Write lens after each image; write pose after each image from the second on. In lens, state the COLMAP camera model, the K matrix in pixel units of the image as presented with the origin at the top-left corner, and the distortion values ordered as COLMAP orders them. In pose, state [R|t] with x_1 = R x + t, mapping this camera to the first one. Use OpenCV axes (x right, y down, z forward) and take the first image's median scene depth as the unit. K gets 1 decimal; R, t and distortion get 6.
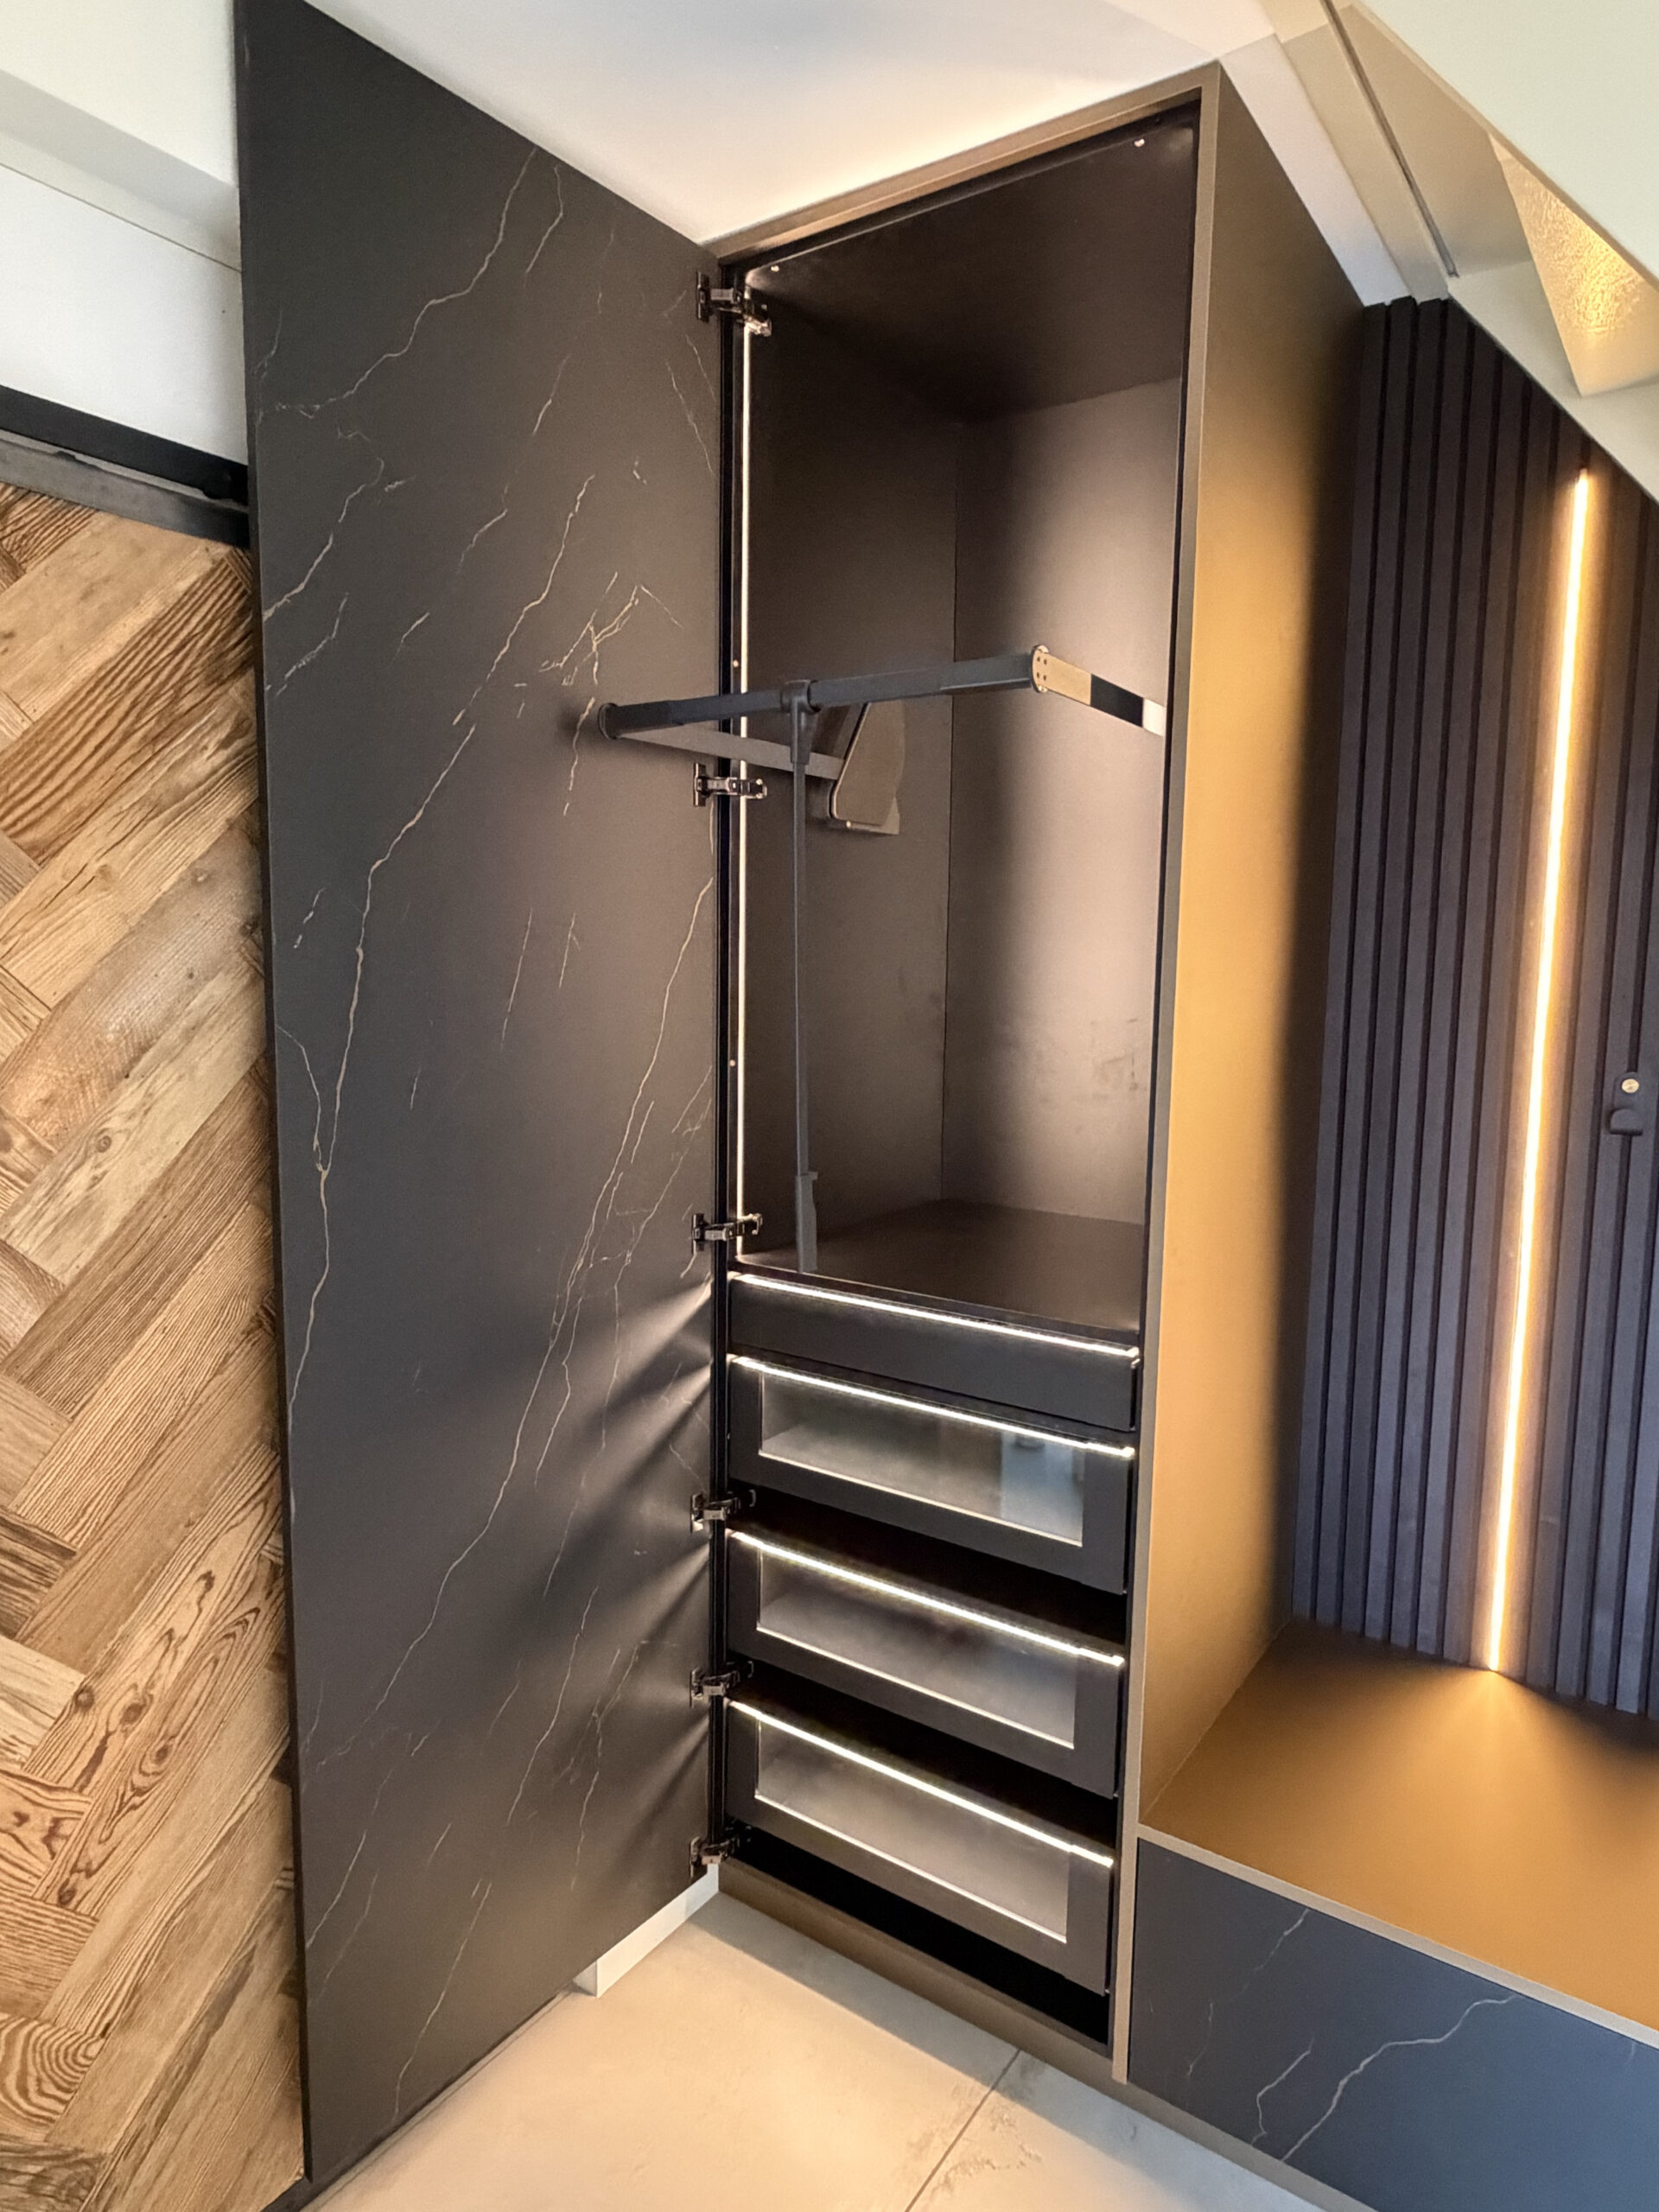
lens RADIAL K [[1342.4, 0, 839.4], [0, 1342.4, 1106.5], [0, 0, 1]] dist [0.003749, -0.003849]
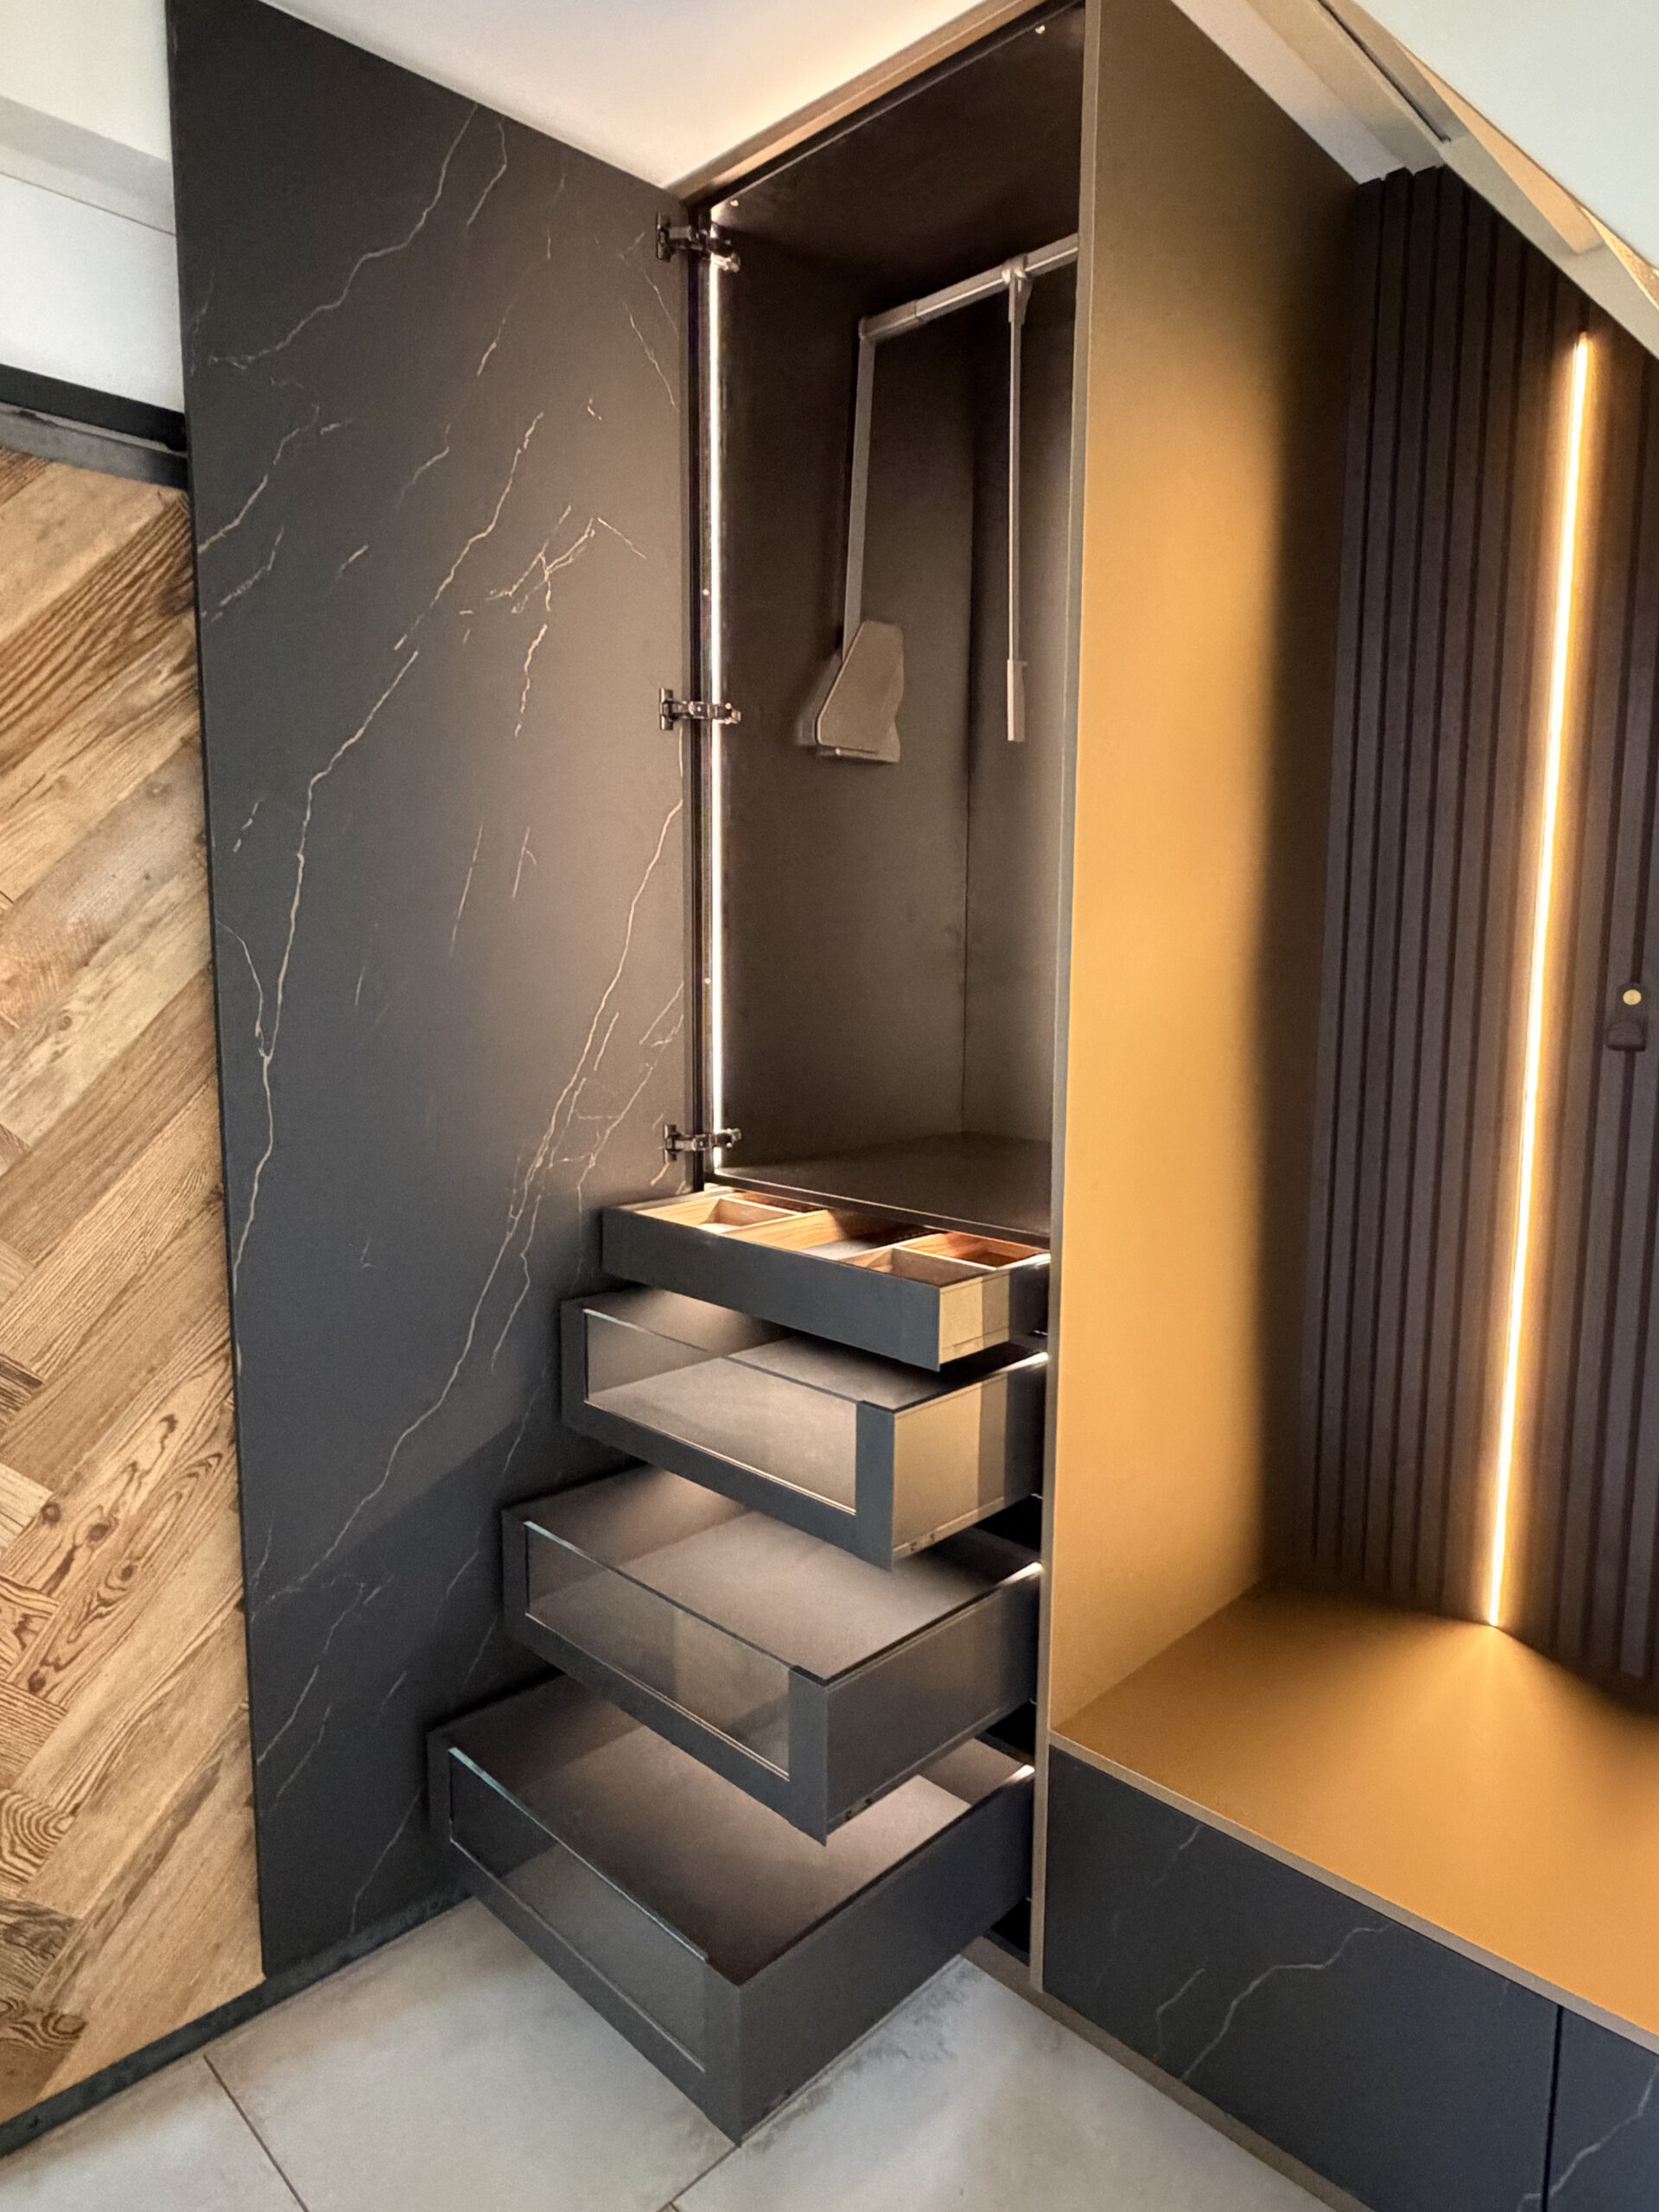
lens RADIAL K [[1342.4, 0, 825.6], [0, 1342.4, 1100.0], [0, 0, 1]] dist [0.003749, -0.003849]
pose [[0.985596, 0.011807, -0.168706, 0.243779], [-0.010938, 0.999922, 0.006080, 0.068943], [0.168764, -0.004148, 0.985648, -0.008588]]
